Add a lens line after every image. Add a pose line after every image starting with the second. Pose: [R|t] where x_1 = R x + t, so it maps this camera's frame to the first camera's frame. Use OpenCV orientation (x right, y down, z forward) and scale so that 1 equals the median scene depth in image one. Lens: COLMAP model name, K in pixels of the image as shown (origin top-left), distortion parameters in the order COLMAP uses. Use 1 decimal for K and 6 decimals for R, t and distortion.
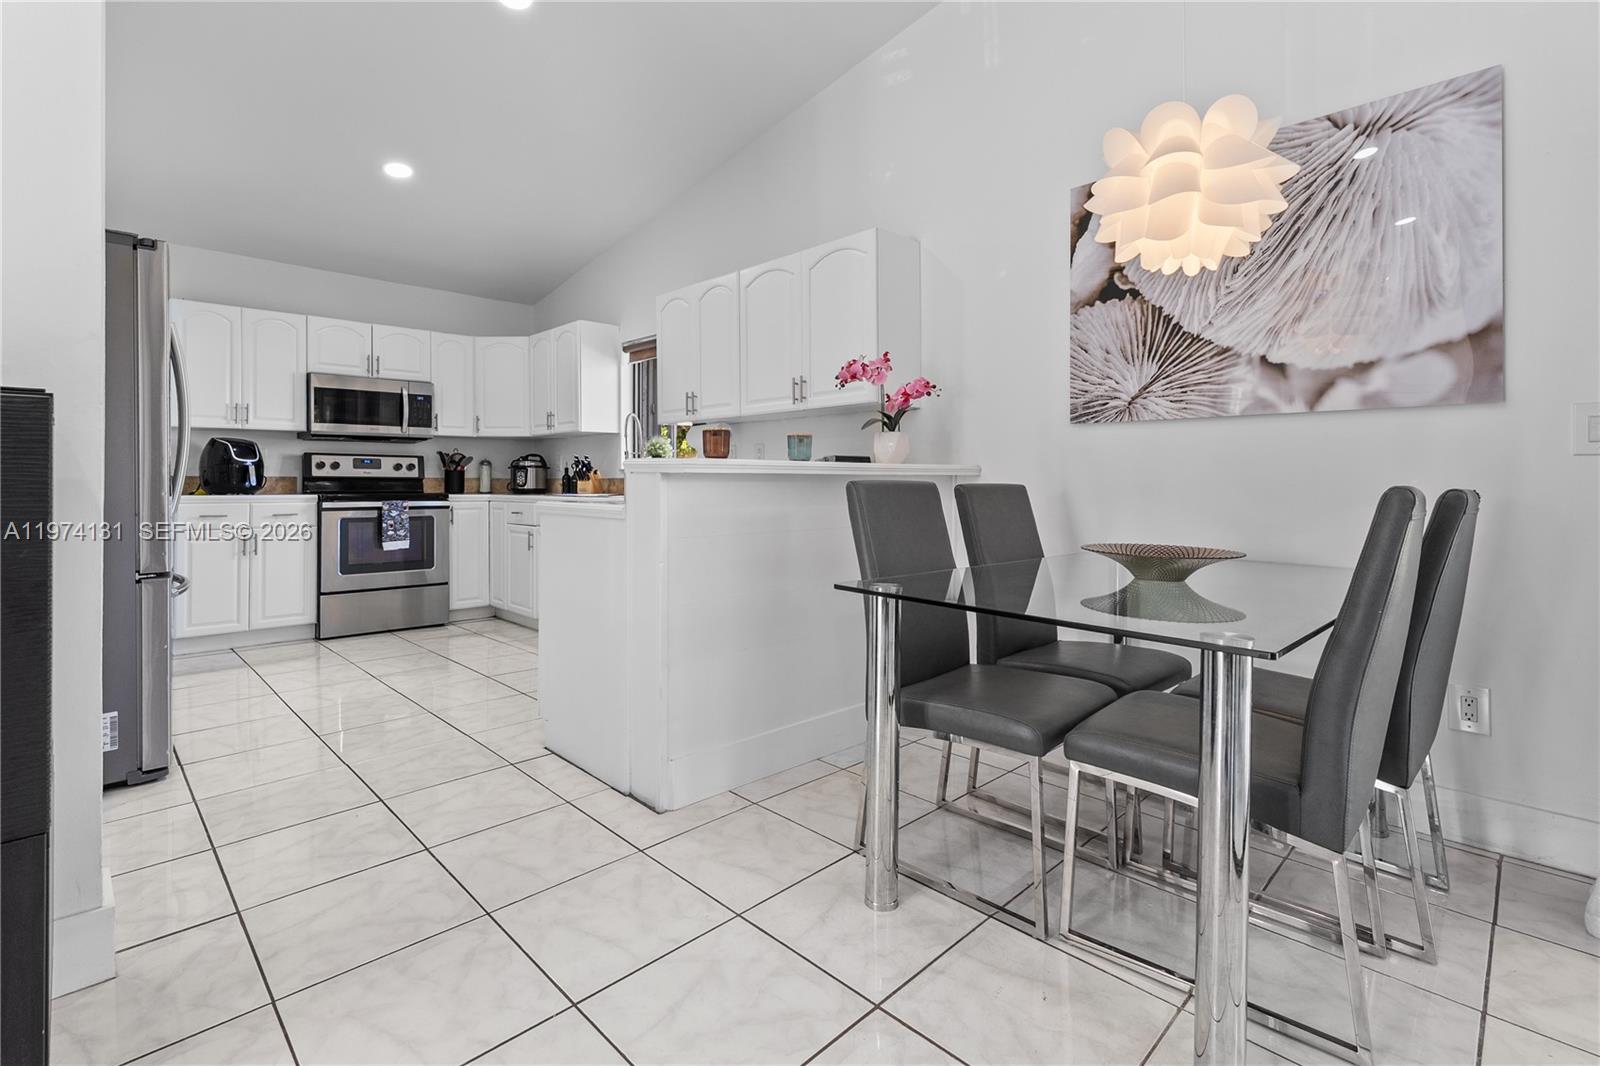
lens RADIAL K [[725.4, 0, 797.4], [0, 725.4, 482.7], [0, 0, 1]] dist [-0.002206, -0.000503]
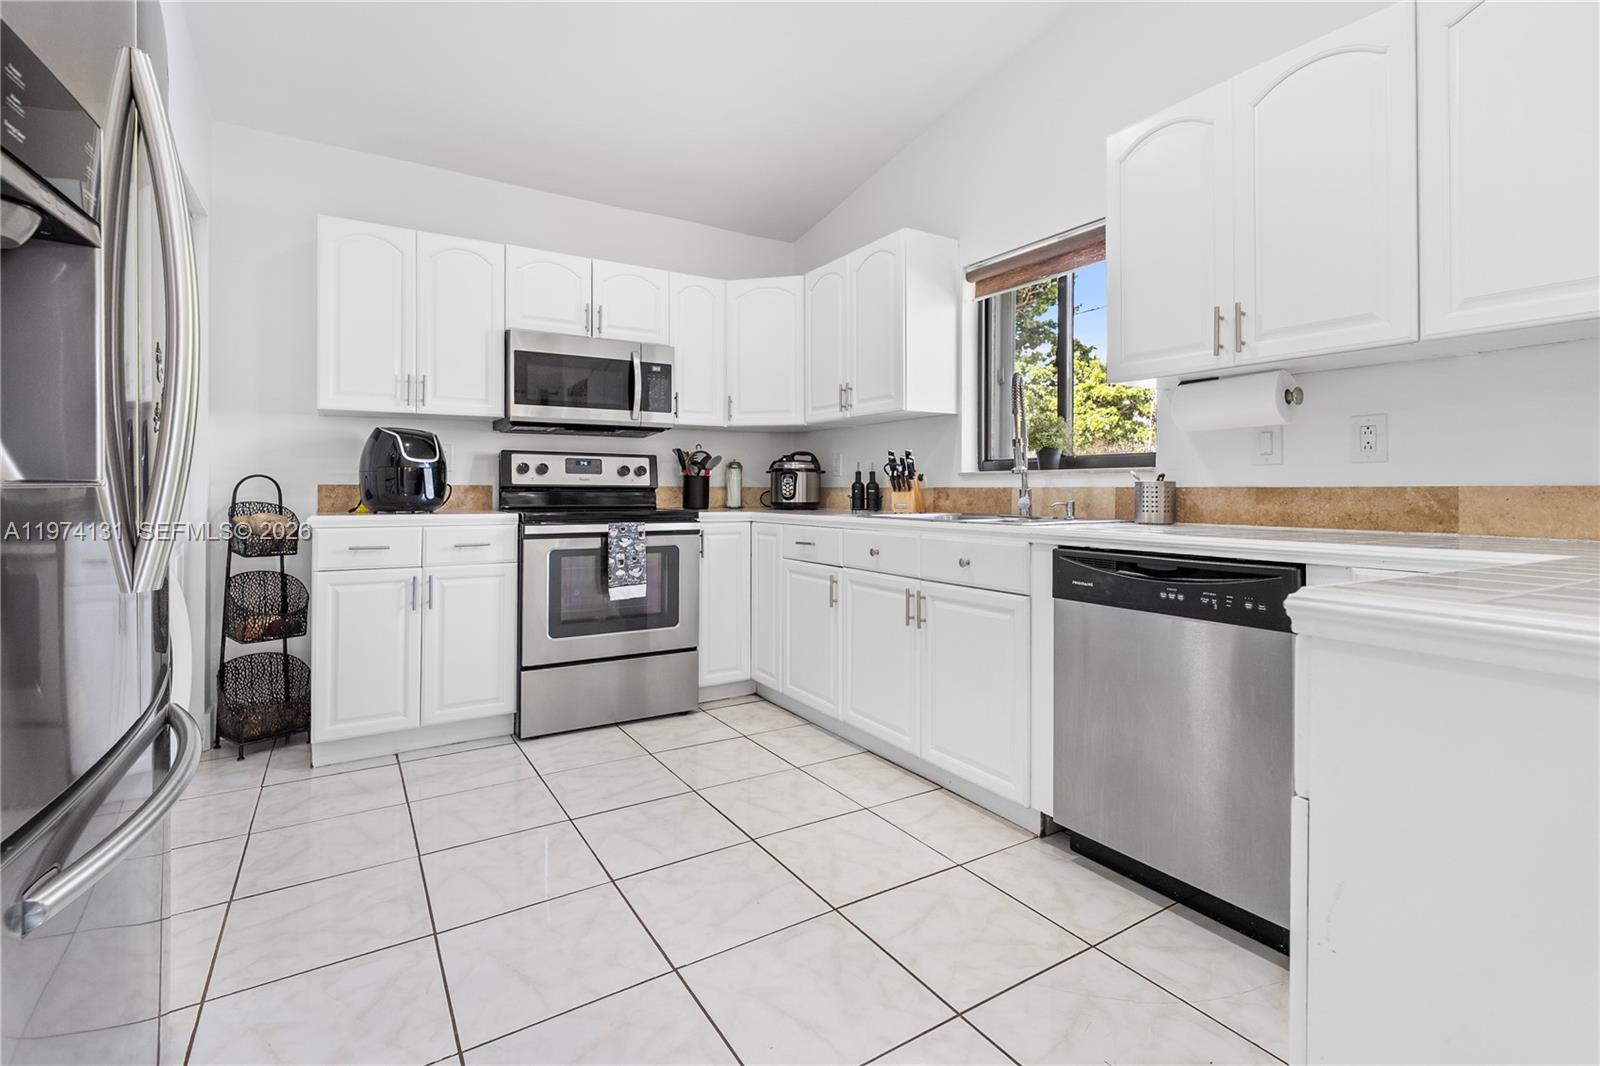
lens RADIAL K [[717.5, 0, 801.1], [0, 717.5, 484.4], [0, 0, 1]] dist [-0.000046, 0.000111]
pose [[0.976769, -0.000508, -0.214293, -0.256143], [-0.001066, 0.999973, -0.007230, -0.004441], [0.214291, 0.007290, 0.976743, 0.394230]]
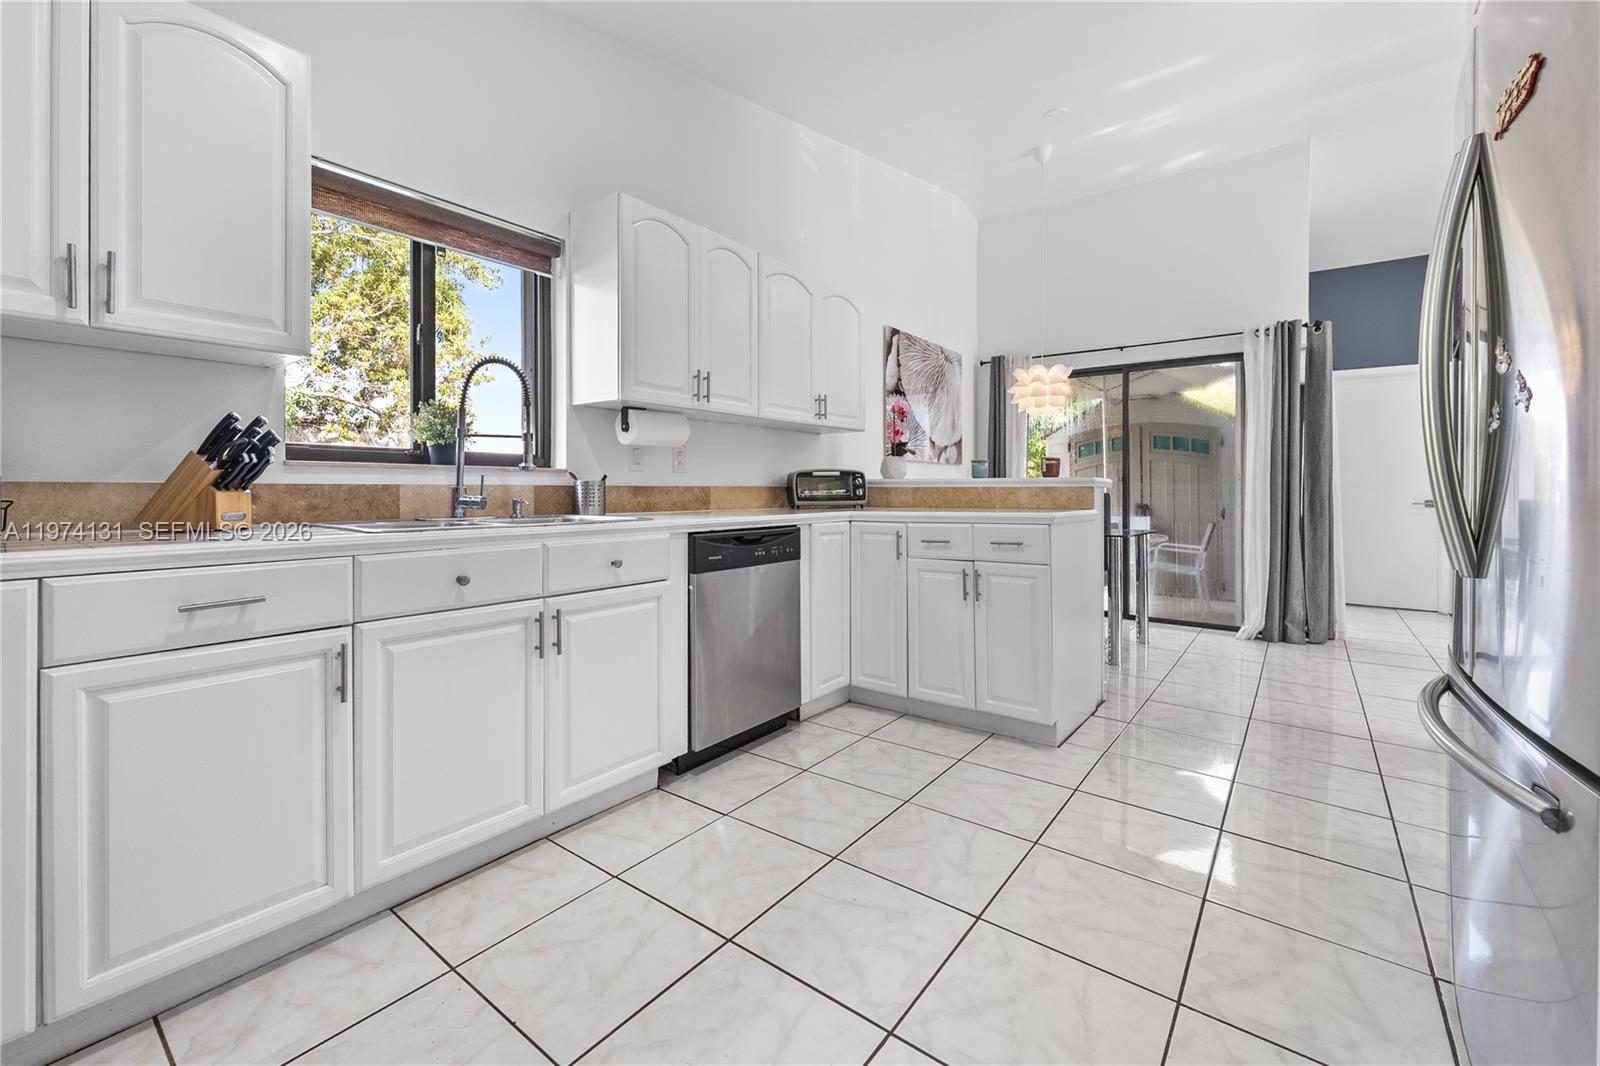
lens RADIAL K [[650.9, 0, 797.4], [0, 650.9, 493.1], [0, 0, 1]] dist [0.000421, -0.000391]
pose [[-0.122242, -0.006567, 0.992479, -0.660724], [-0.000484, 0.999978, 0.006557, -0.003770], [-0.992500, 0.000322, -0.122242, 0.797784]]
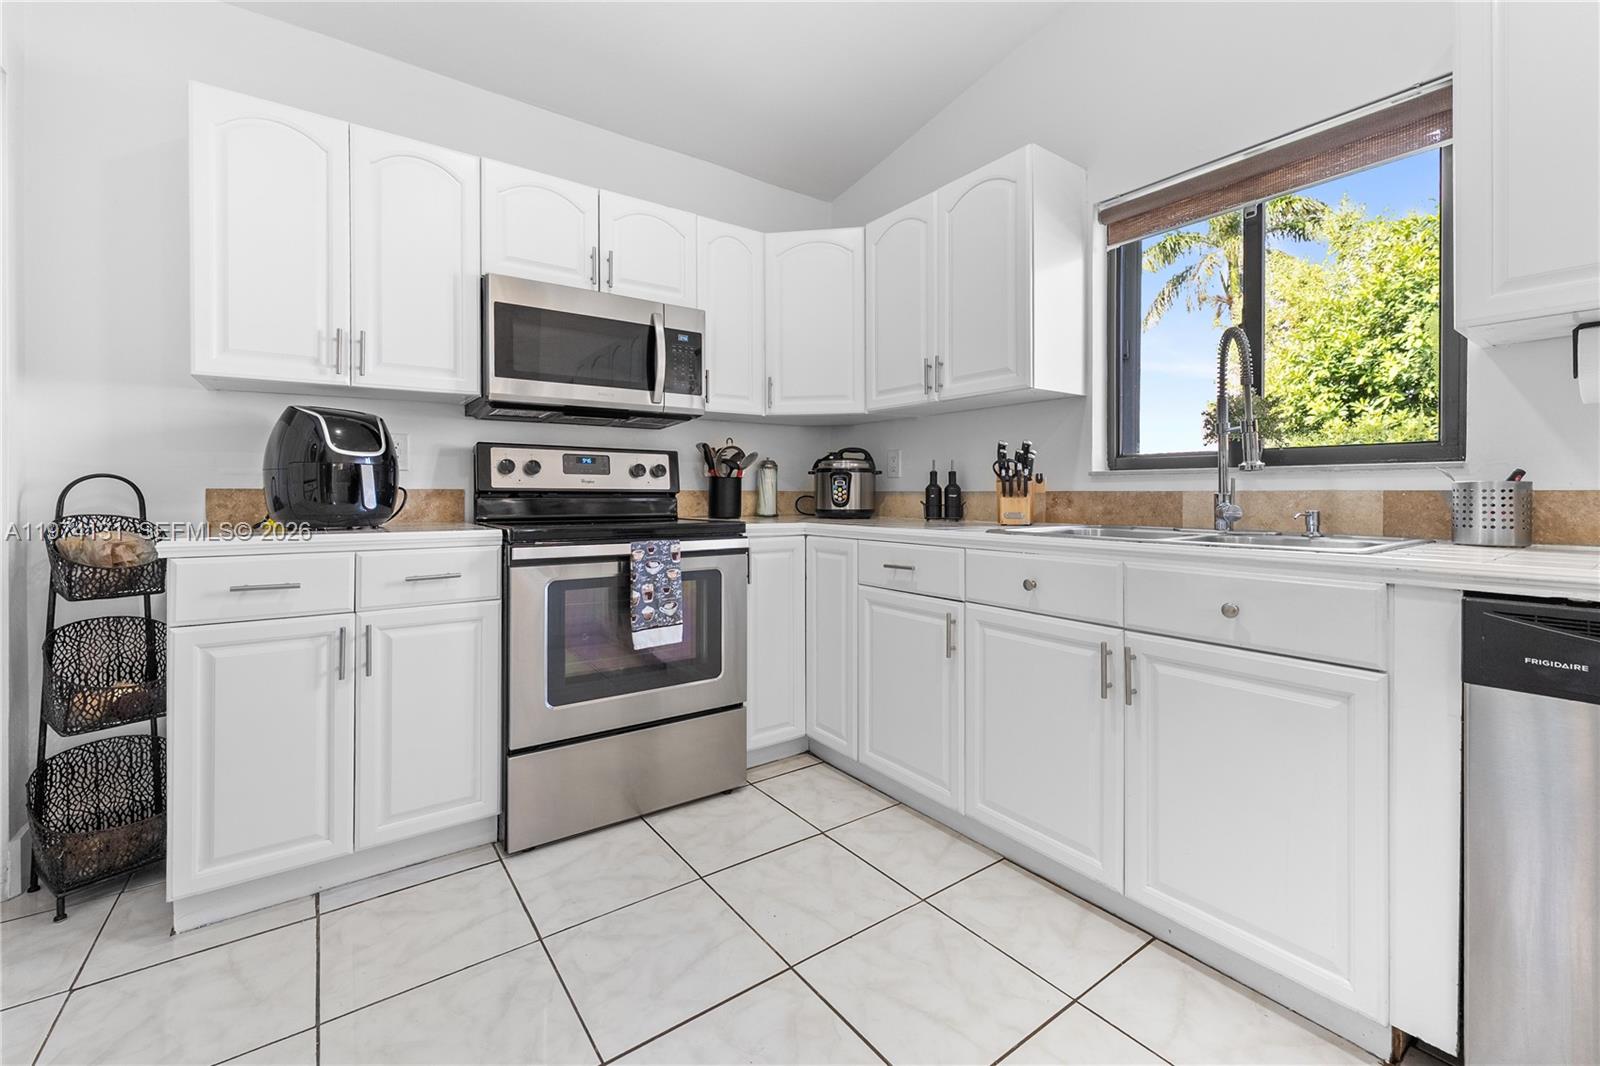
lens RADIAL K [[650.9, 0, 797.4], [0, 650.9, 493.1], [0, 0, 1]] dist [0.000421, -0.000391]
pose [[0.988354, -0.000747, -0.152169, -0.384245], [0.000821, 1.000000, 0.000424, -0.005539], [0.152168, -0.000544, 0.988354, 0.575743]]
